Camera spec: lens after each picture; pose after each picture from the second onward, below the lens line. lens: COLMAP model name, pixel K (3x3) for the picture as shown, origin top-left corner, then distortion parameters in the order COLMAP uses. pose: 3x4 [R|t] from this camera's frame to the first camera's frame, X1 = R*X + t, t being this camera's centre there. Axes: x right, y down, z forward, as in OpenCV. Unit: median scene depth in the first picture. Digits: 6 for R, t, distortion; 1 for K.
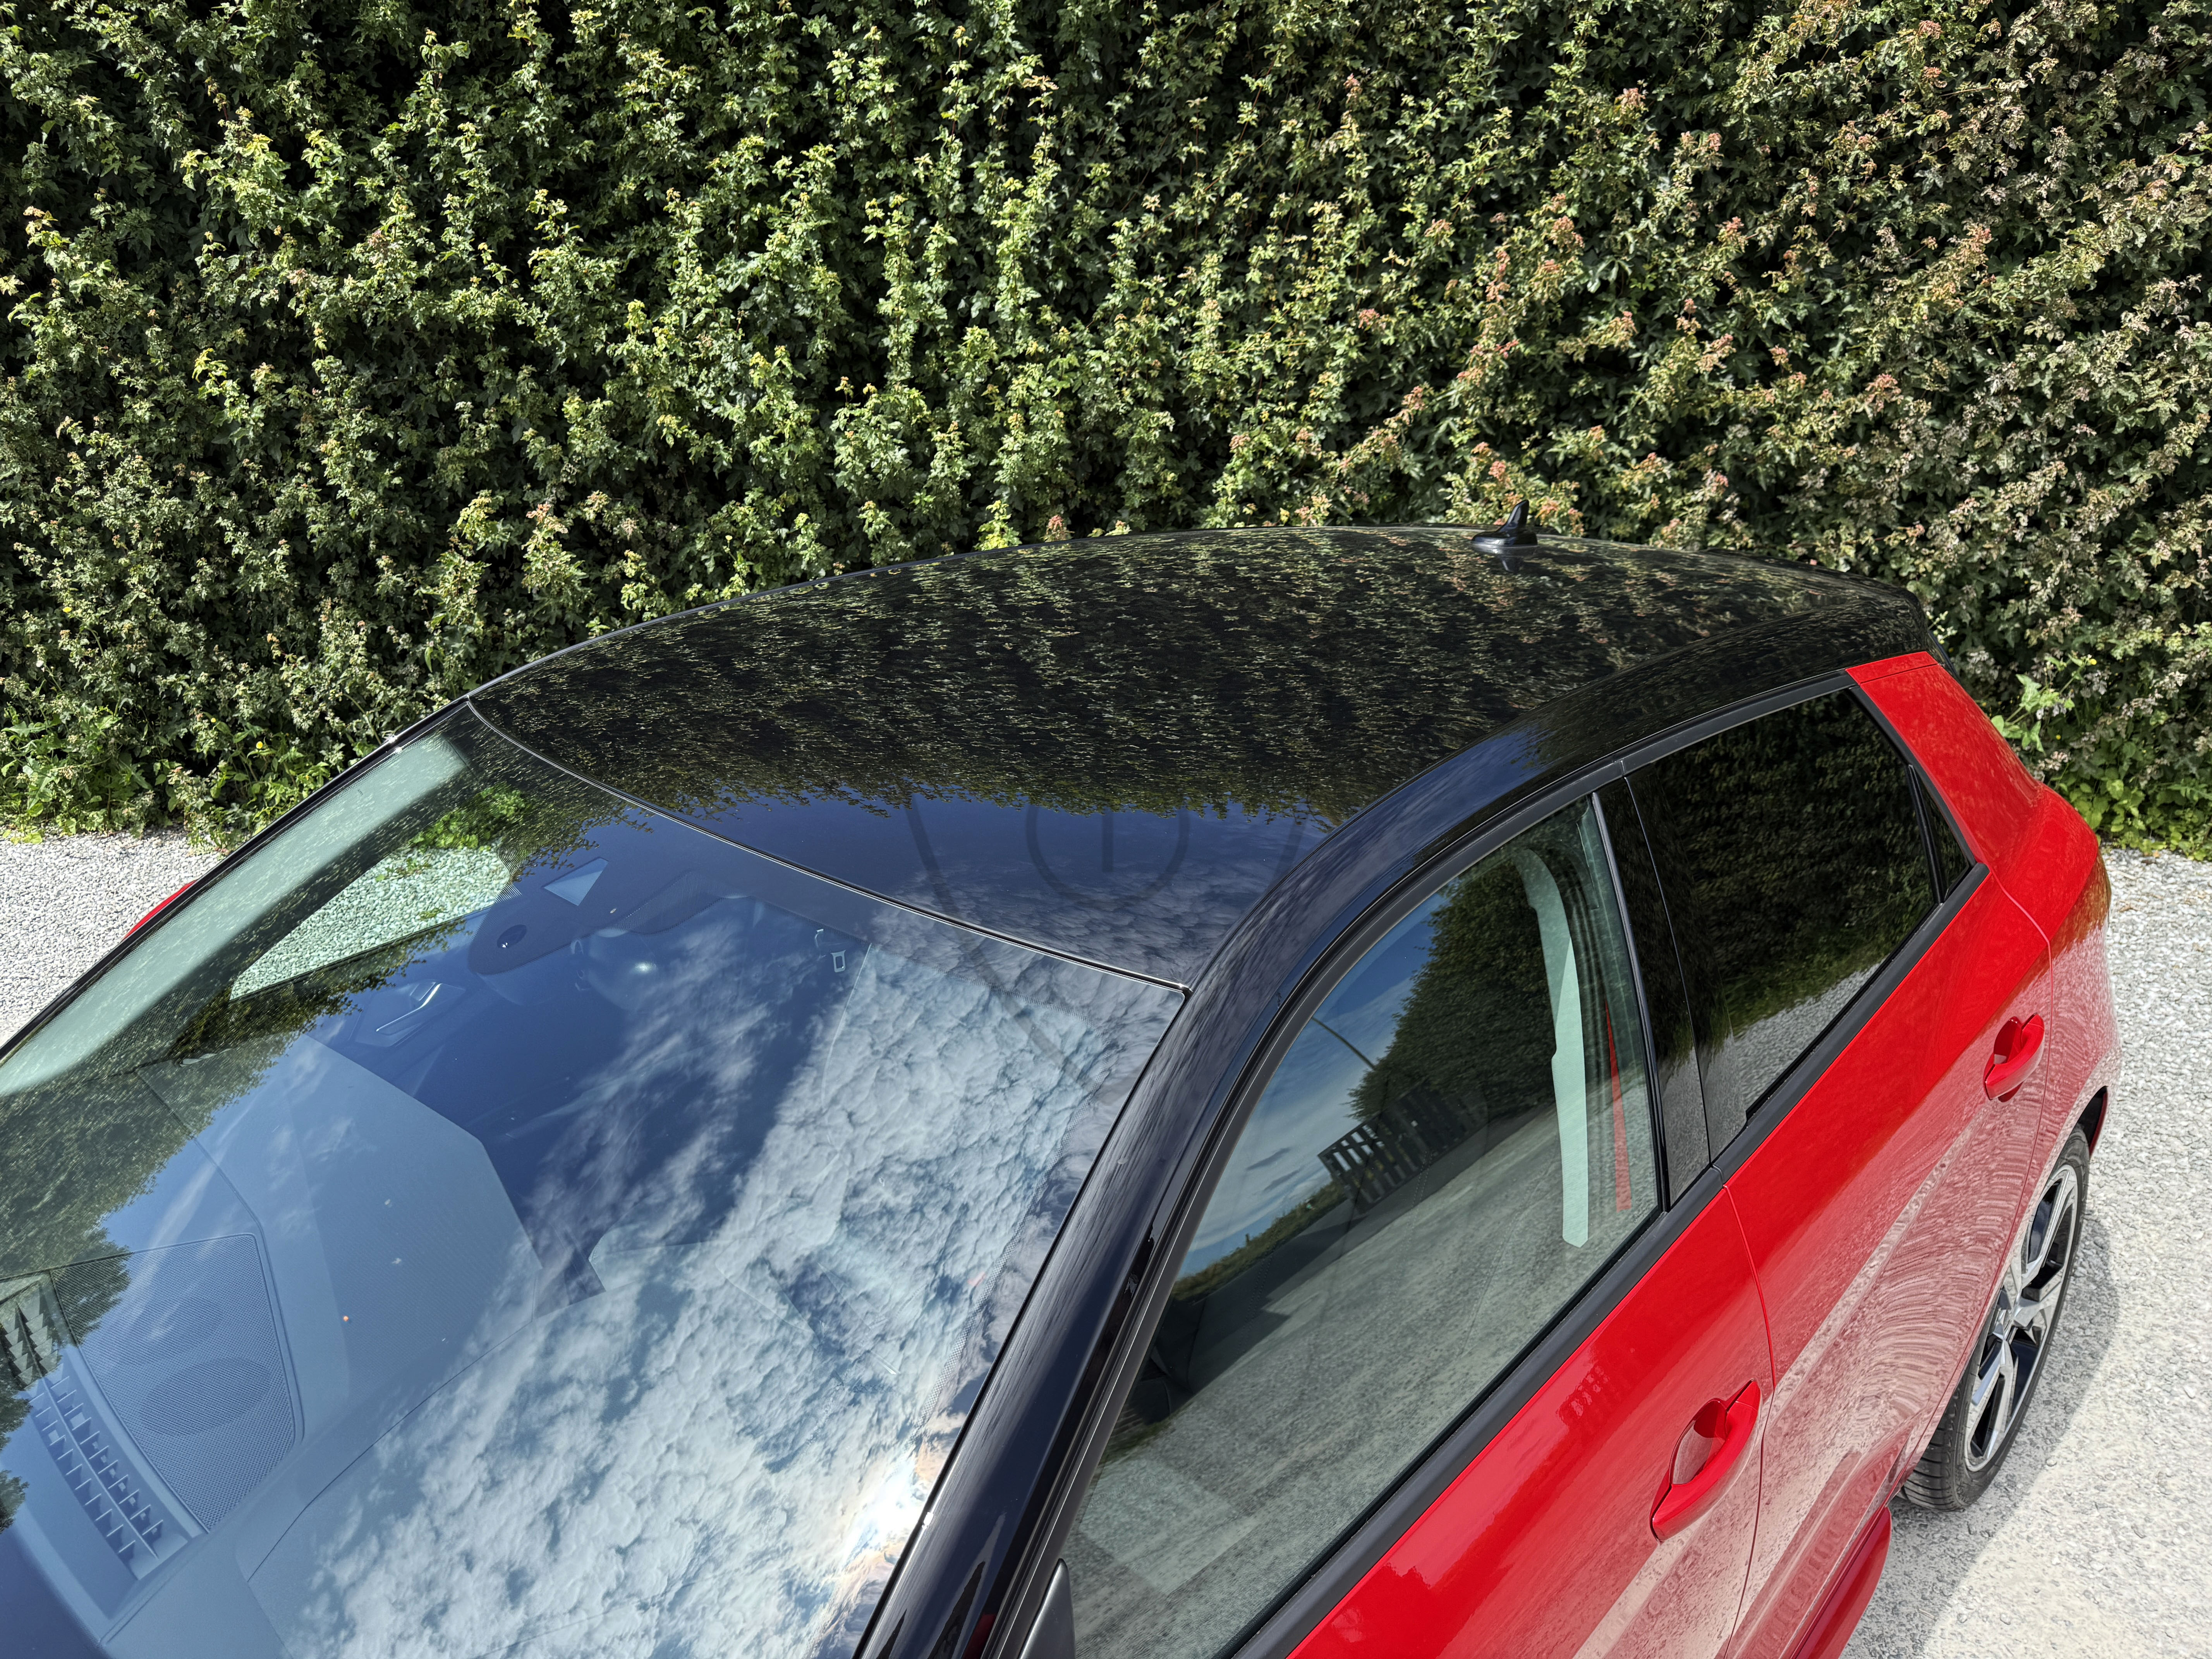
lens RADIAL K [[1599.6, 0, 1106.0], [0, 1599.6, 829.5], [0, 0, 1]] dist [-0.005400, -0.002368]
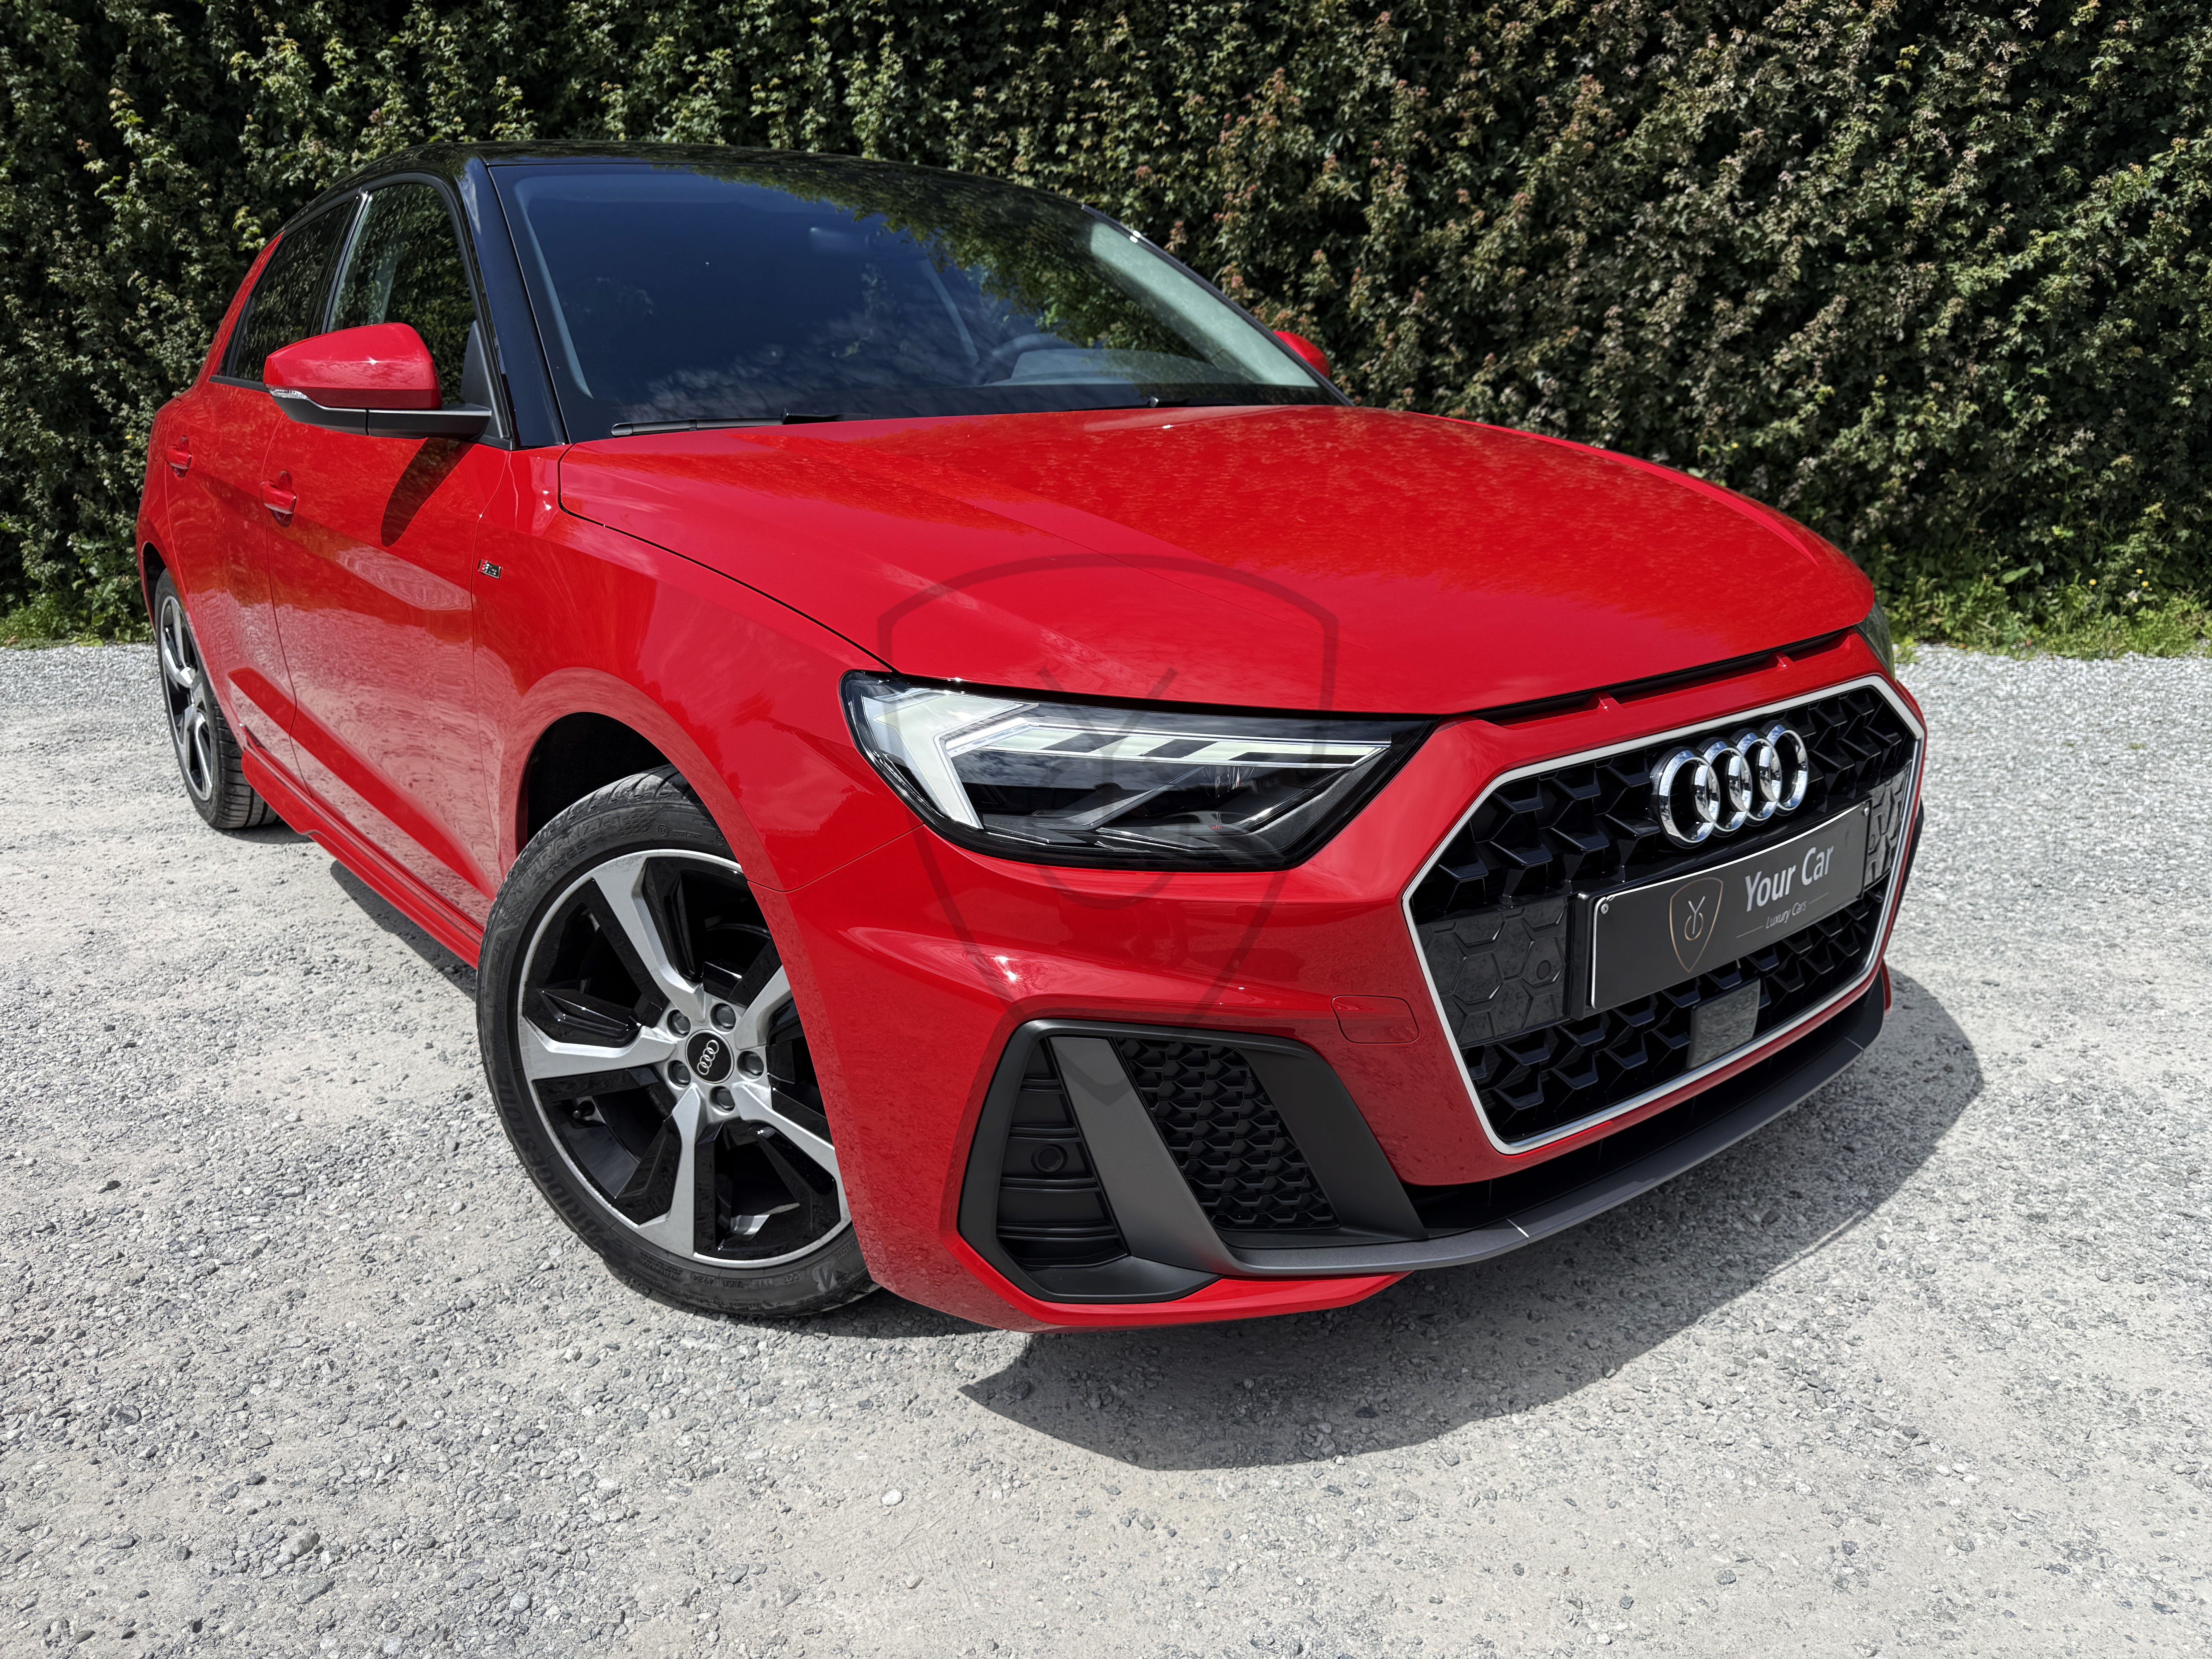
lens RADIAL K [[1640.1, 0, 1166.2], [0, 1640.1, 891.3], [0, 0, 1]] dist [0.005845, -0.023185]
pose [[0.999793, 0.002474, -0.020197, 0.207193], [-0.003779, 0.997890, -0.064815, 0.331819], [0.019994, 0.064877, 0.997693, -0.265044]]
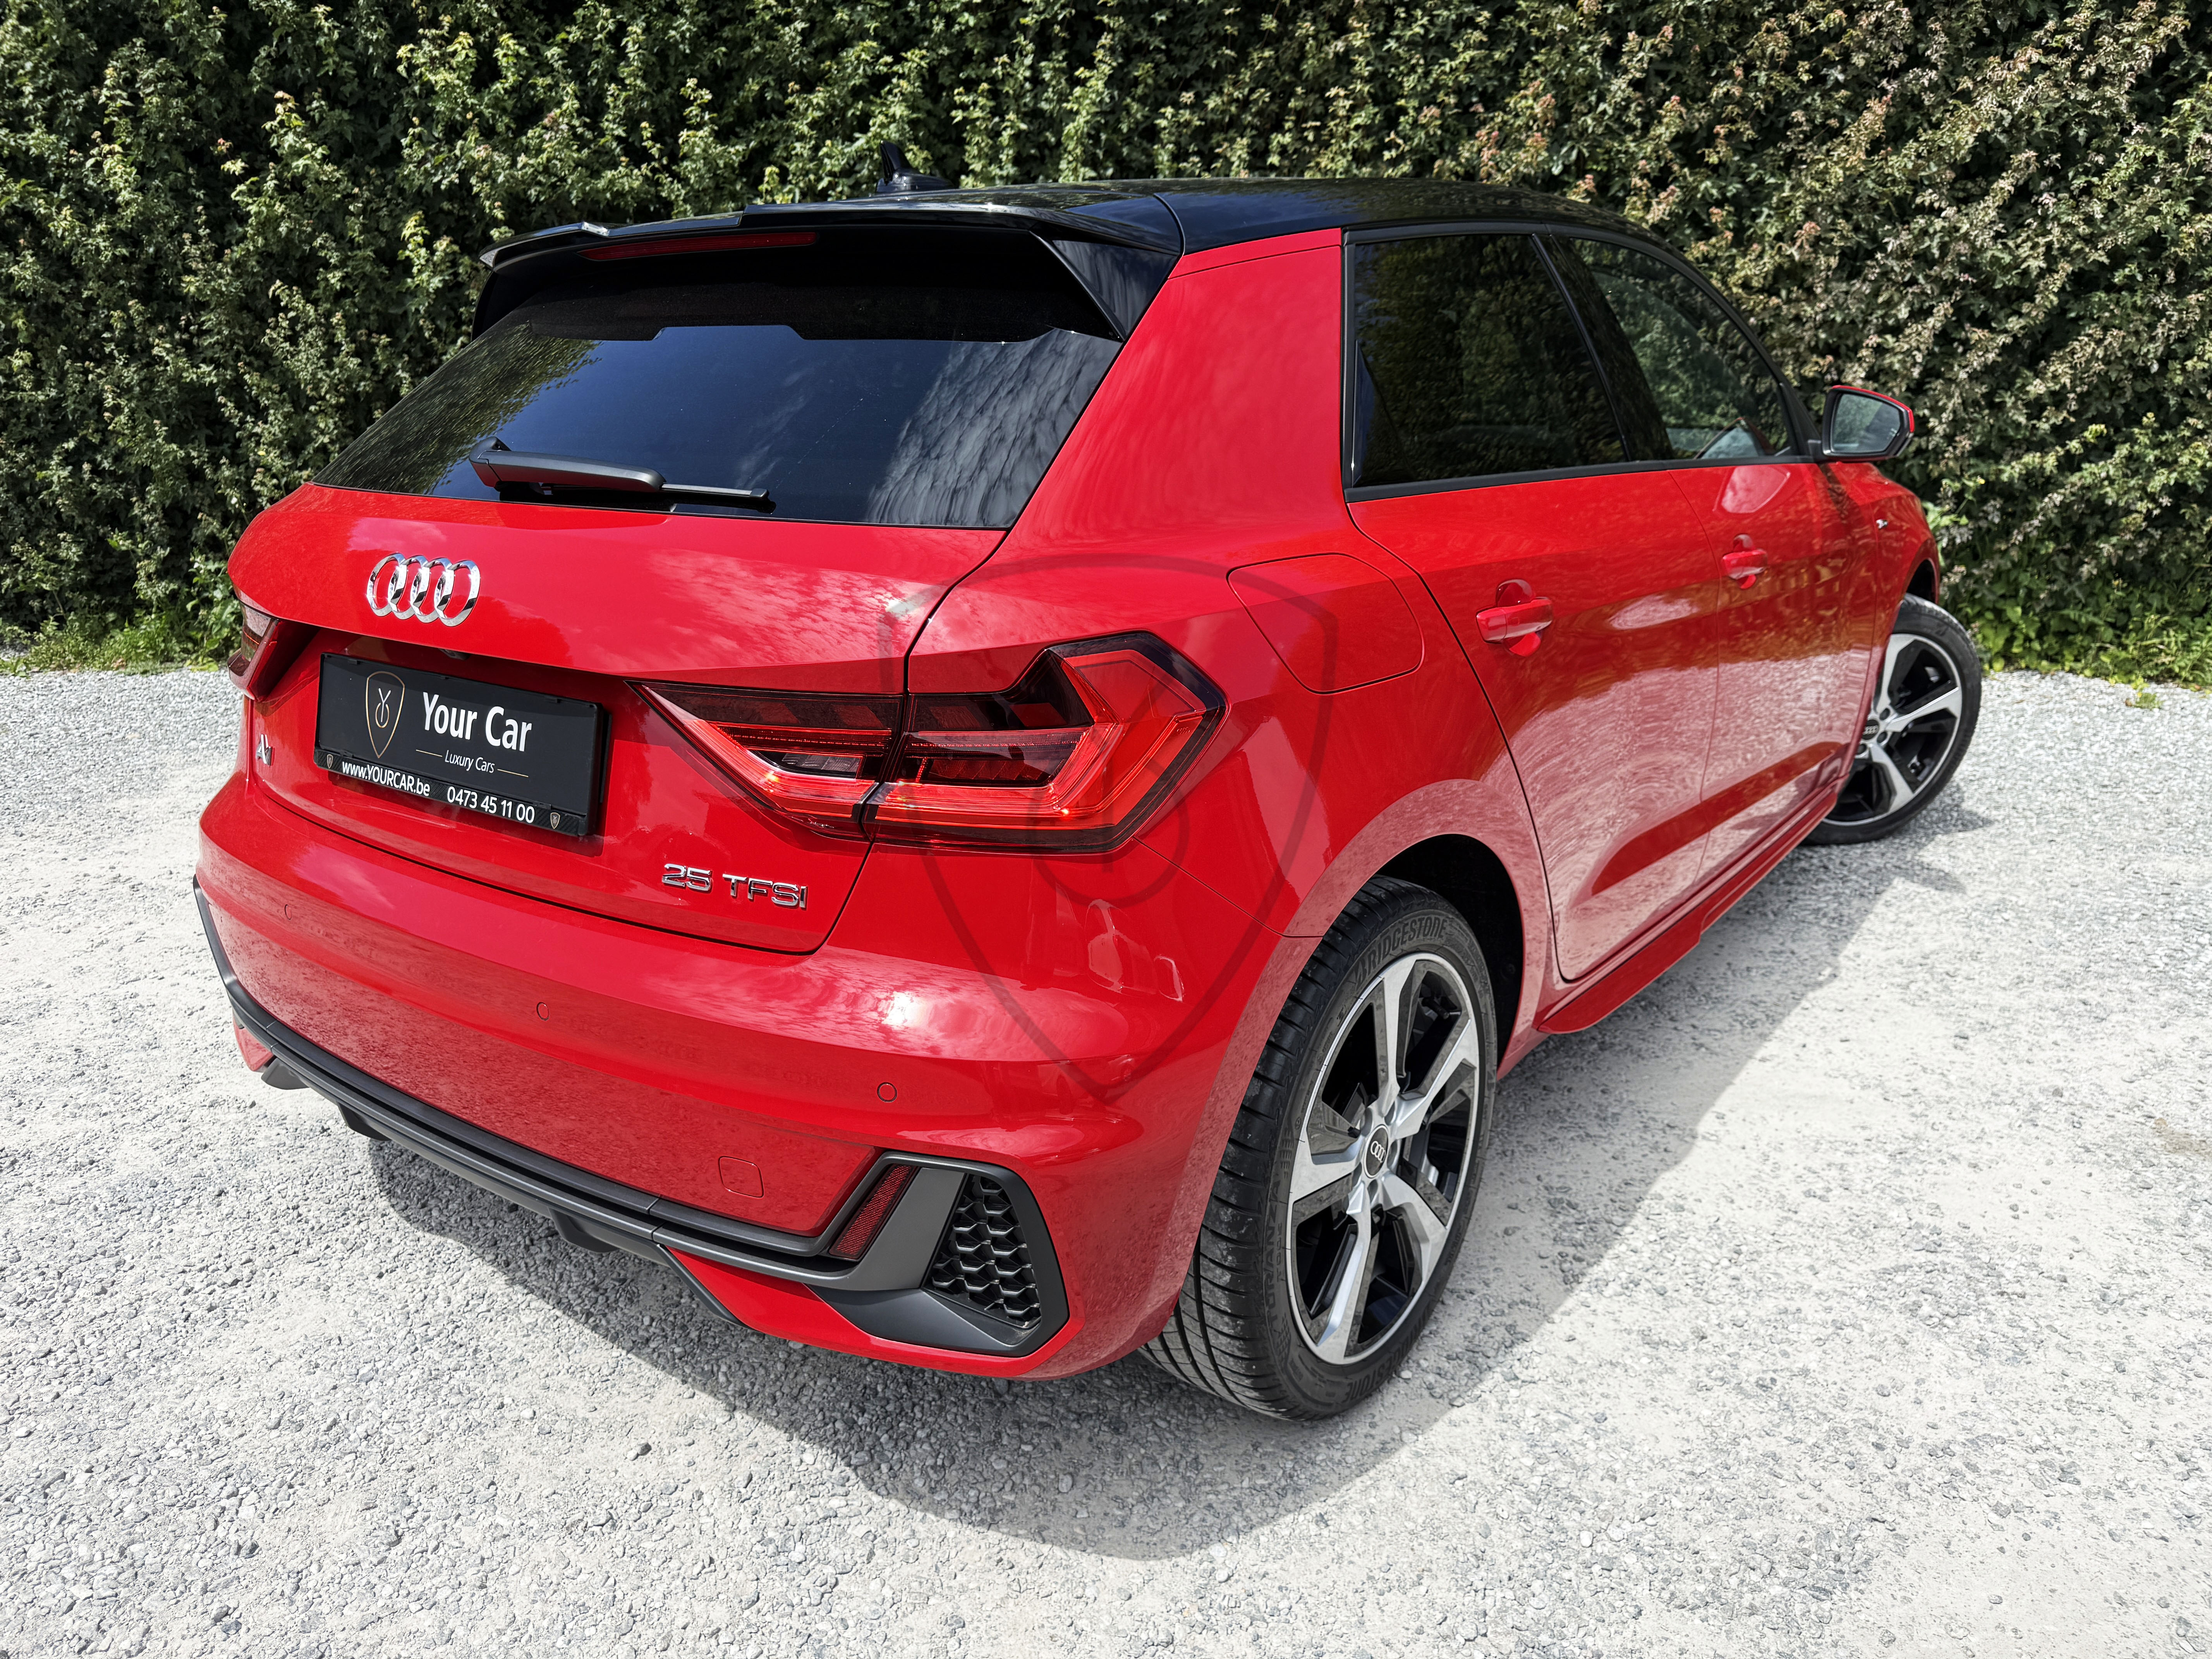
lens RADIAL K [[1631.4, 0, 1096.2], [0, 1631.4, 869.4], [0, 0, 1]] dist [-0.014690, 0.003326]
pose [[0.999985, 0.003756, -0.003976, -0.034339], [-0.003917, 0.999132, -0.041472, 0.240458], [0.003817, 0.041487, 0.999132, -0.200084]]
